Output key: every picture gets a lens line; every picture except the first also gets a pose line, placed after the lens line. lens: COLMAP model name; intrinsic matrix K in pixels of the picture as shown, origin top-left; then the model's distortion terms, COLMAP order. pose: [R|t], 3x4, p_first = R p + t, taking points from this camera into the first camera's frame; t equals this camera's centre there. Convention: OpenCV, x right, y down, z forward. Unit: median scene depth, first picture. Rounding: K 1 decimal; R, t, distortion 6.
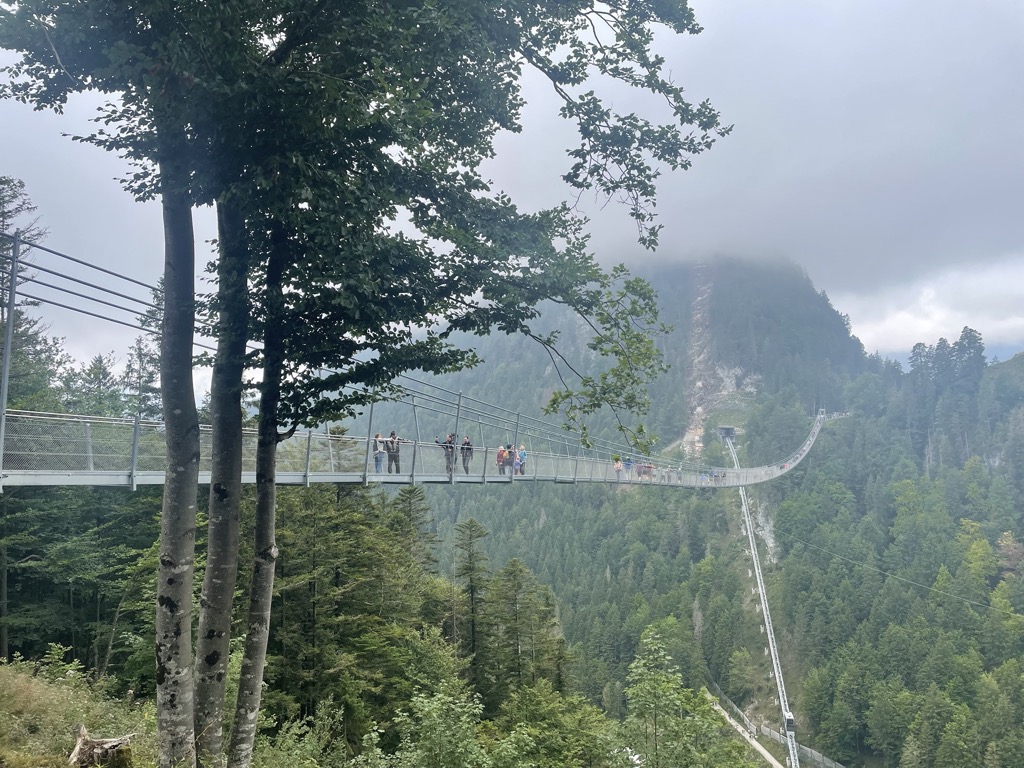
lens RADIAL K [[767.0, 0, 512.3], [0, 767.0, 380.0], [0, 0, 1]] dist [0.102635, -0.124755]
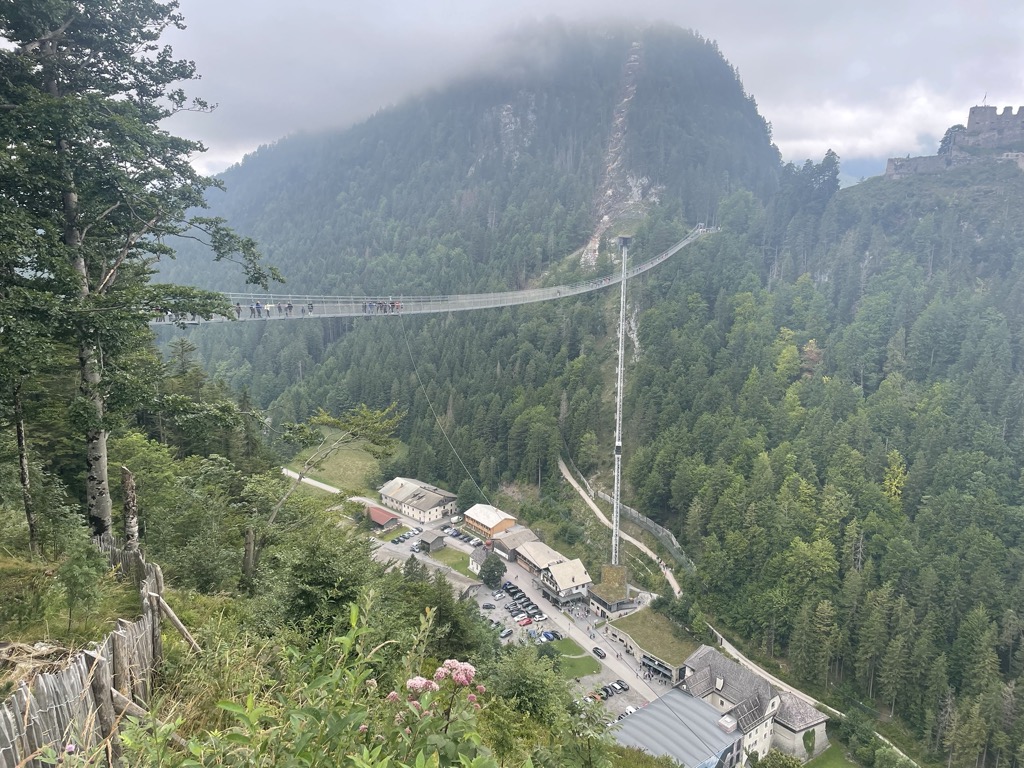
lens RADIAL K [[767.0, 0, 512.3], [0, 767.0, 380.0], [0, 0, 1]] dist [0.102635, -0.124755]
pose [[0.998309, 0.017897, 0.055299, 0.094174], [-0.031791, 0.964621, 0.261716, -0.029563], [-0.048658, -0.263031, 0.963560, -0.089142]]
